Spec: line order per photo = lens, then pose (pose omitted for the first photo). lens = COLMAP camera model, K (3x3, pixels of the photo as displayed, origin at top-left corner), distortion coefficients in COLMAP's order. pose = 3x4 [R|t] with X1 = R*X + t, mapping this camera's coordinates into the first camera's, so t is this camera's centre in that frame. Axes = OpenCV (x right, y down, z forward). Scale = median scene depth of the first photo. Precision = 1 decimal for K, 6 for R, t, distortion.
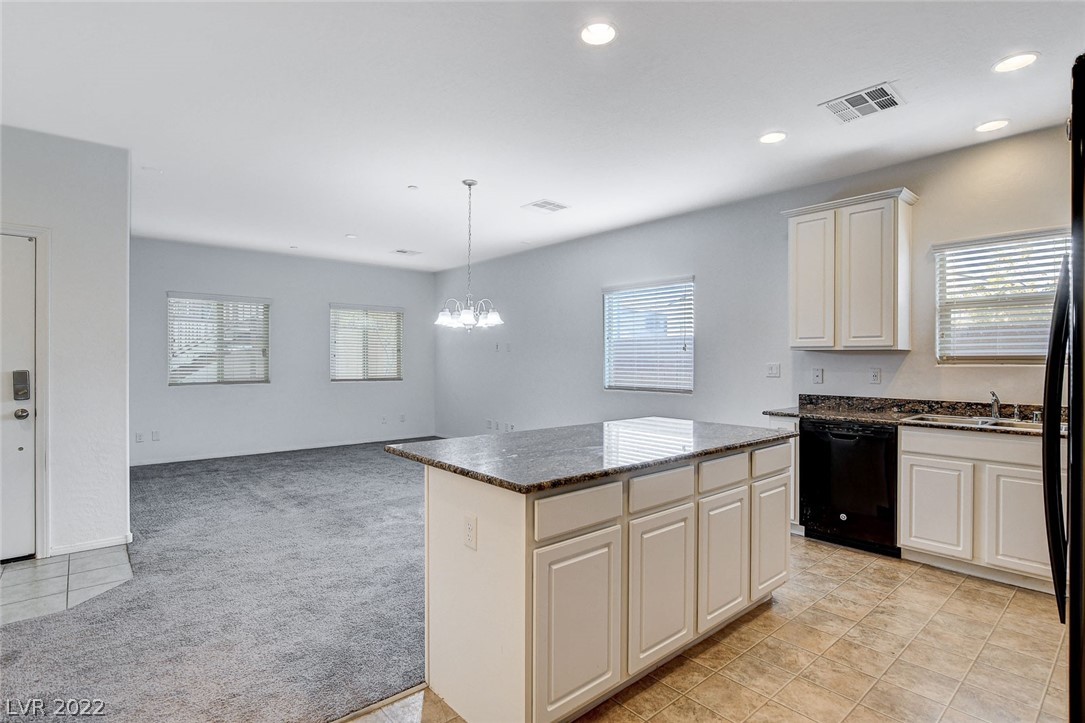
lens RADIAL K [[534.3, 0, 545.4], [0, 534.3, 354.1], [0, 0, 1]] dist [-0.003628, -0.000423]
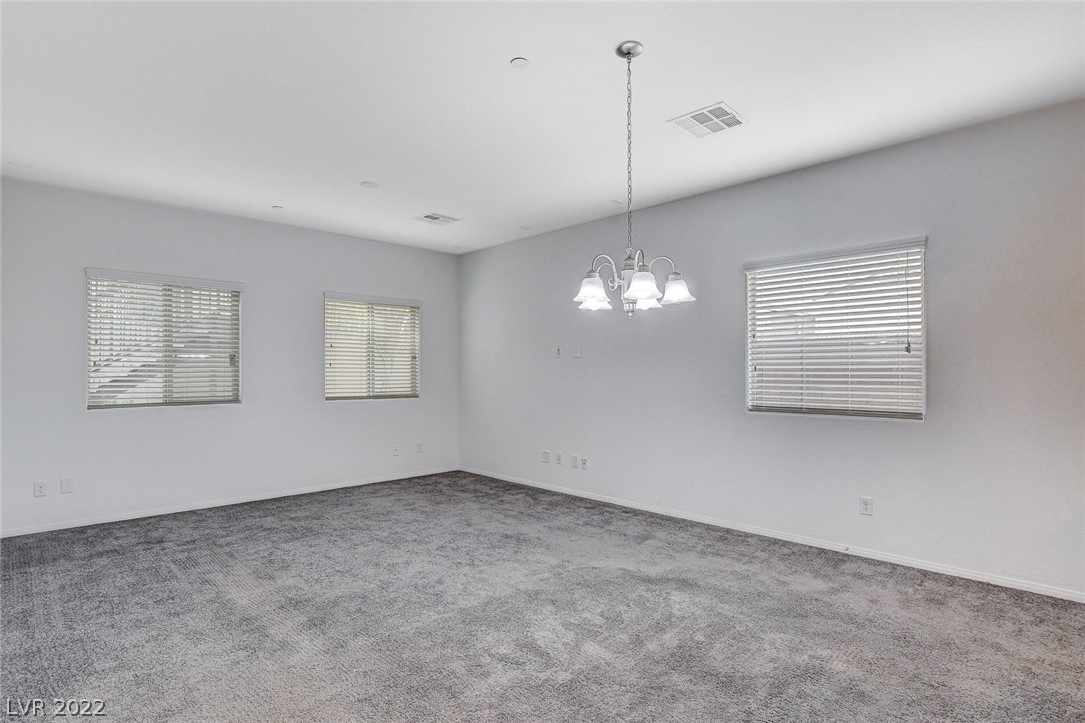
lens RADIAL K [[549.3, 0, 542.5], [0, 549.3, 361.5], [0, 0, 1]] dist [-0.003647, 0.000017]
pose [[0.998677, -0.002482, 0.051359, -0.210247], [0.002884, 0.999966, -0.007769, 0.007966], [-0.051338, 0.007907, 0.998650, 0.347314]]
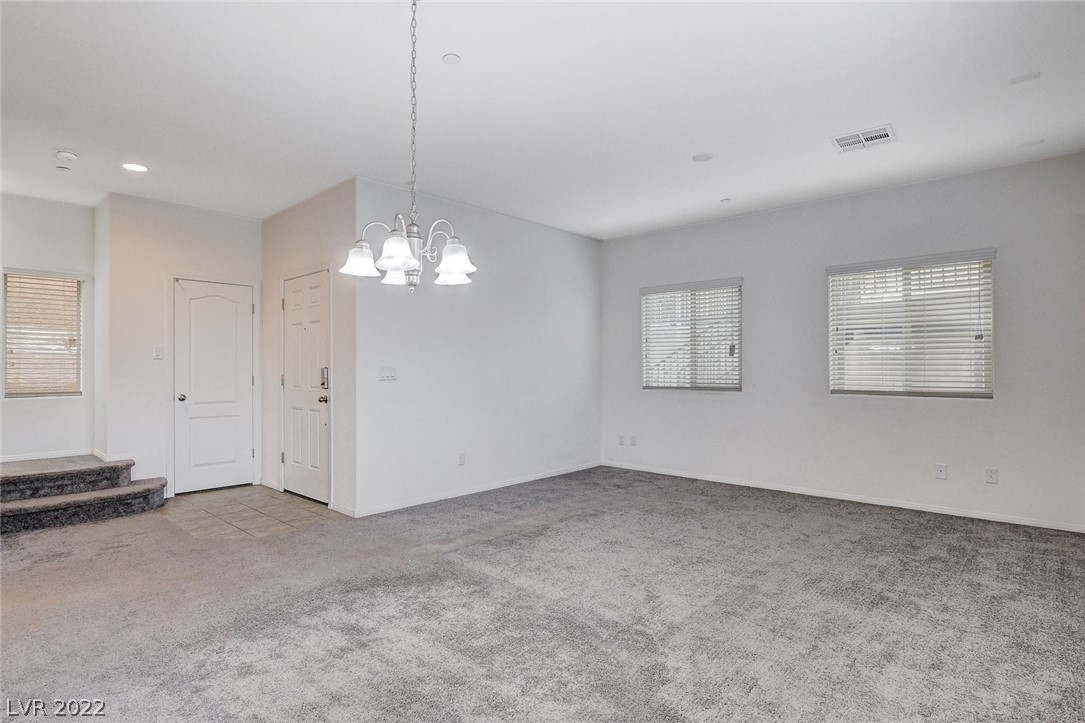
lens RADIAL K [[557.6, 0, 527.8], [0, 557.6, 363.6], [0, 0, 1]] dist [-0.002829, -0.000715]
pose [[0.089640, -0.014359, -0.995871, 0.304744], [0.014675, 0.999807, -0.013095, 0.028727], [0.995866, -0.013440, 0.089834, 0.849384]]
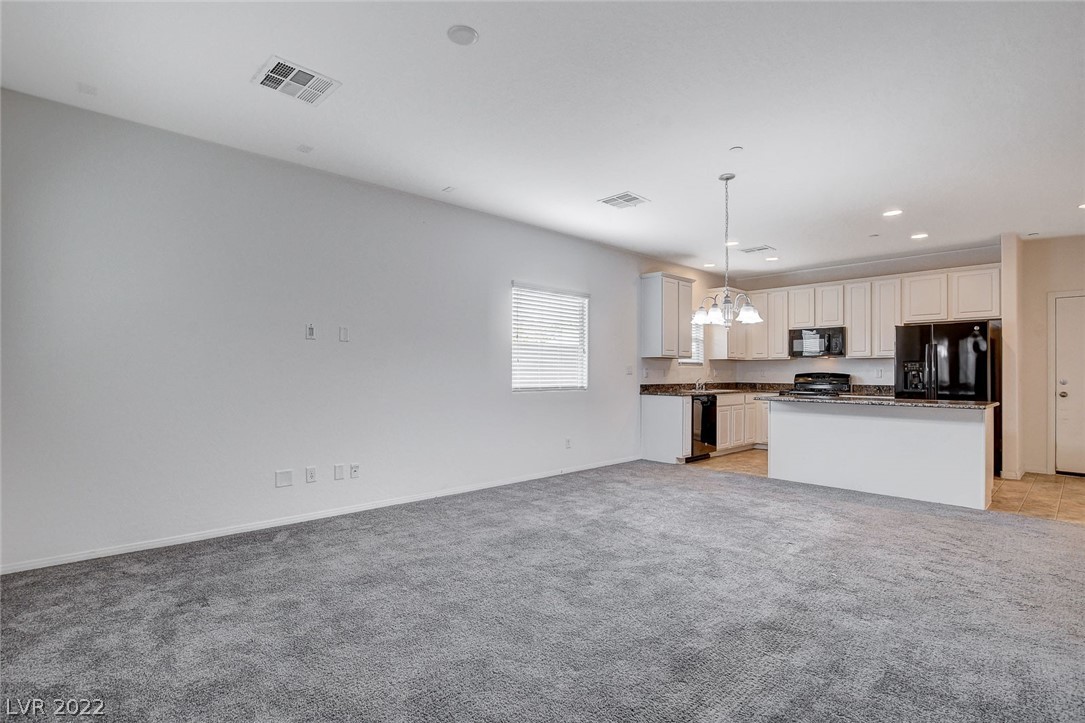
lens RADIAL K [[507.2, 0, 516.6], [0, 507.2, 373.9], [0, 0, 1]] dist [-0.040575, 0.000036]
pose [[0.011584, -0.007991, 0.999901, -0.844051], [-0.015969, 0.999839, 0.008175, 0.030114], [-0.999805, -0.016062, 0.011454, 1.101778]]
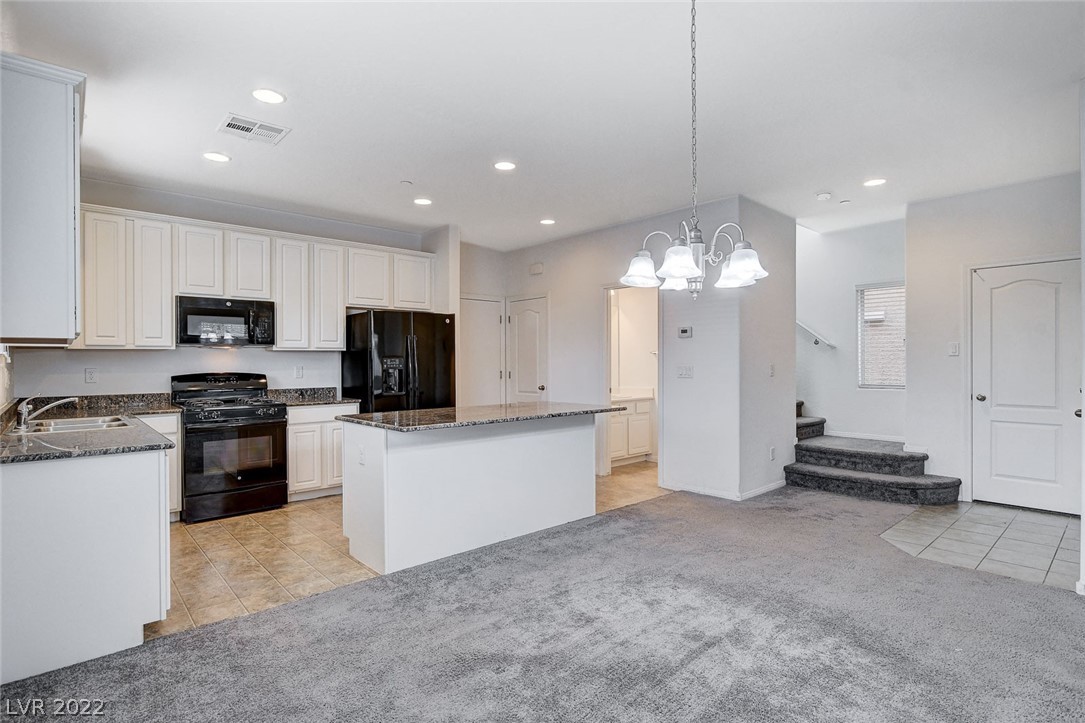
lens RADIAL K [[543.5, 0, 542.5], [0, 543.5, 361.5], [0, 0, 1]] dist [-0.011864, -0.000721]
pose [[-0.999937, 0.001827, -0.011095, 0.001433], [0.001955, 0.999931, -0.011561, 0.017596], [0.011073, -0.011582, -0.999872, 1.190061]]
